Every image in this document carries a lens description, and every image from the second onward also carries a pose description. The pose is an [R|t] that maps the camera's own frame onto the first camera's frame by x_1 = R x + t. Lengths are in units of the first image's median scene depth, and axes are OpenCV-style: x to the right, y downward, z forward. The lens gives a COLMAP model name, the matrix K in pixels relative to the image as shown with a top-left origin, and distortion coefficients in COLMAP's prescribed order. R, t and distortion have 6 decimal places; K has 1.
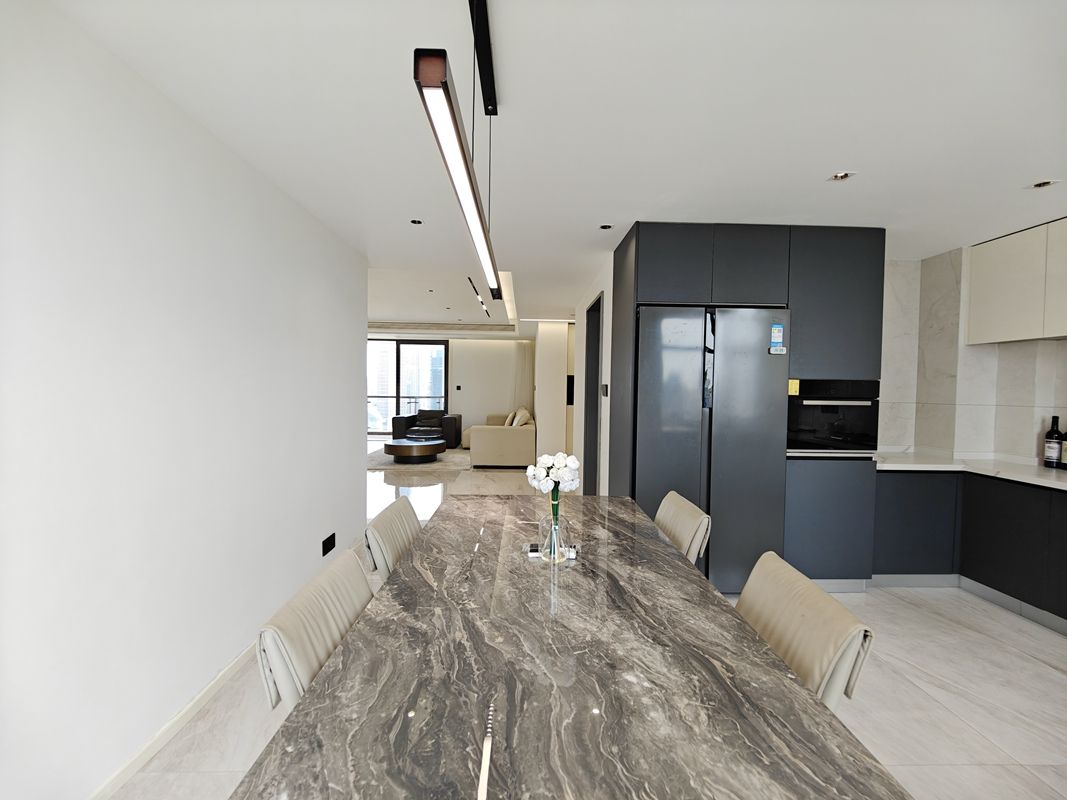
lens RADIAL K [[469.1, 0, 535.5], [0, 469.1, 399.4], [0, 0, 1]] dist [-0.008301, 0.001867]
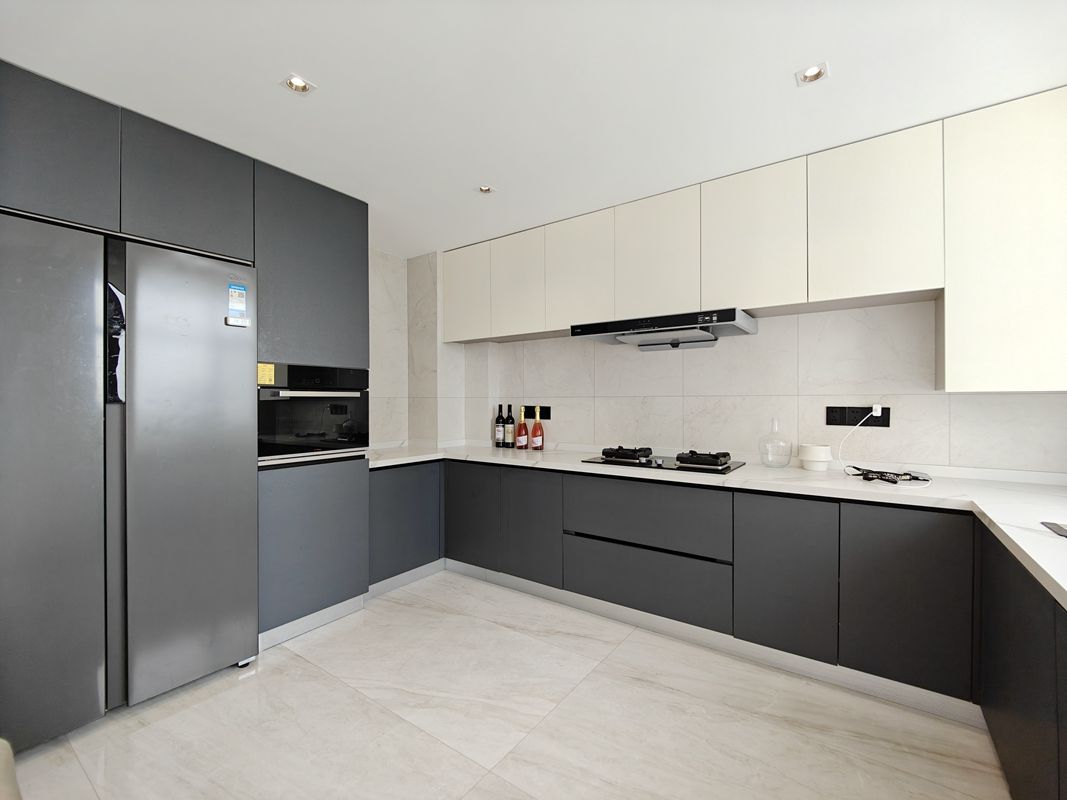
lens RADIAL K [[469.1, 0, 534.4], [0, 469.1, 401.1], [0, 0, 1]] dist [-0.008301, 0.001867]
pose [[0.609960, -0.020099, 0.792178, 0.205325], [0.036516, 0.999329, -0.002762, 0.034191], [-0.791591, 0.030612, 0.610284, 0.186404]]
